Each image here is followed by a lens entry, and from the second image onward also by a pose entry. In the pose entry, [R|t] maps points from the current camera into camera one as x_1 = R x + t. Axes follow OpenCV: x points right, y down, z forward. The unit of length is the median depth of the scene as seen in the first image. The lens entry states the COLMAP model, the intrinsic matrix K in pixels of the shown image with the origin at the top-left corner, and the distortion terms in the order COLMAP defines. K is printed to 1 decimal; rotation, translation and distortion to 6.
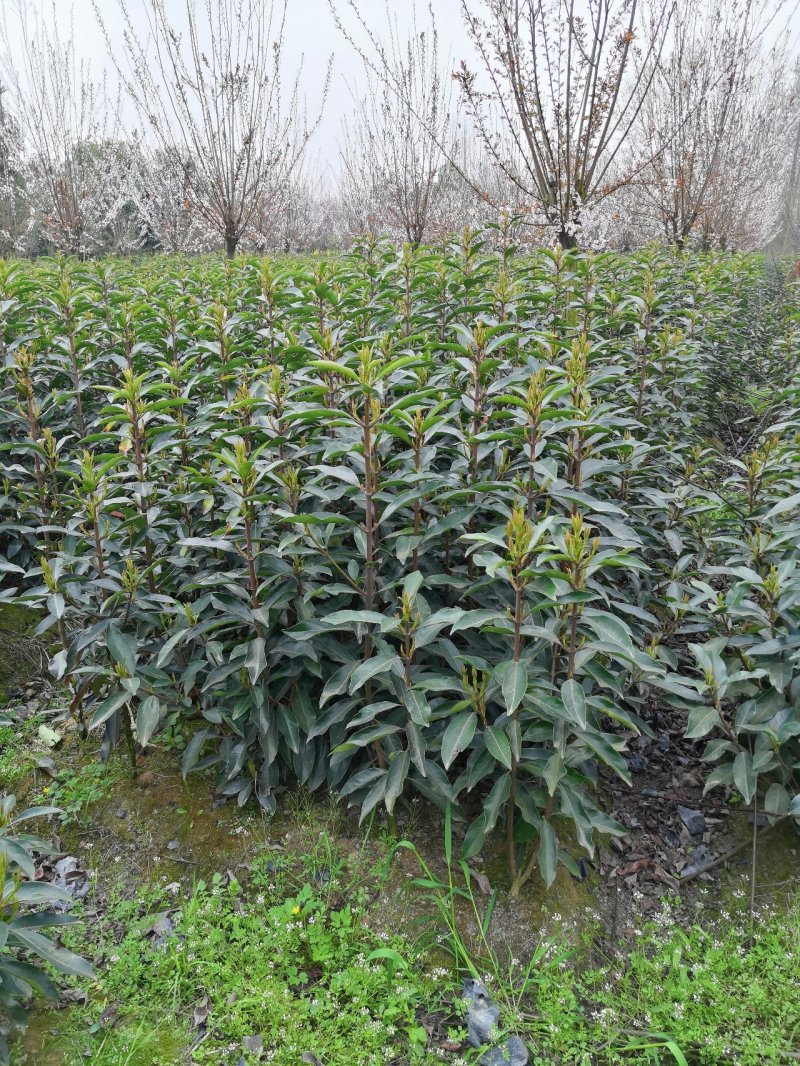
lens RADIAL K [[865.4, 0, 397.1], [0, 865.4, 531.7], [0, 0, 1]] dist [-0.000010, 0.049316]
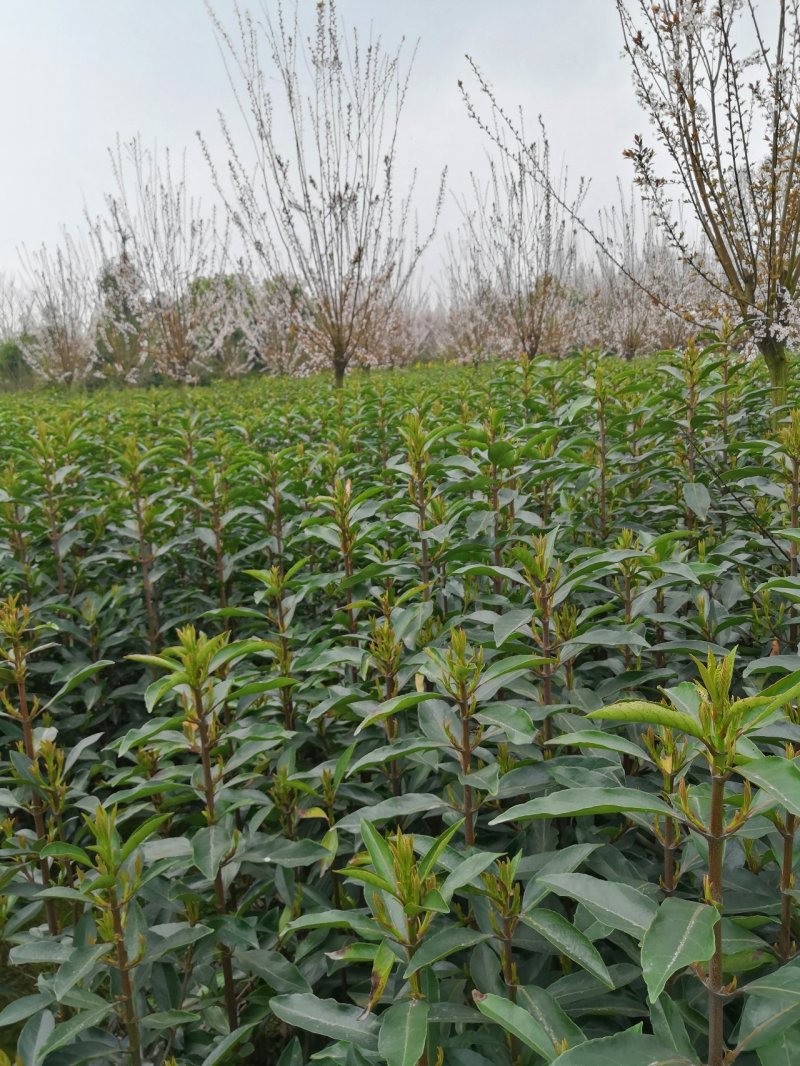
lens RADIAL K [[865.4, 0, 390.7], [0, 865.4, 528.5], [0, 0, 1]] dist [-0.000010, 0.049316]
pose [[0.991928, -0.028774, -0.123499, -0.029786], [0.013373, 0.992222, -0.123764, -0.048953], [0.126099, 0.121113, 0.984597, 0.124415]]
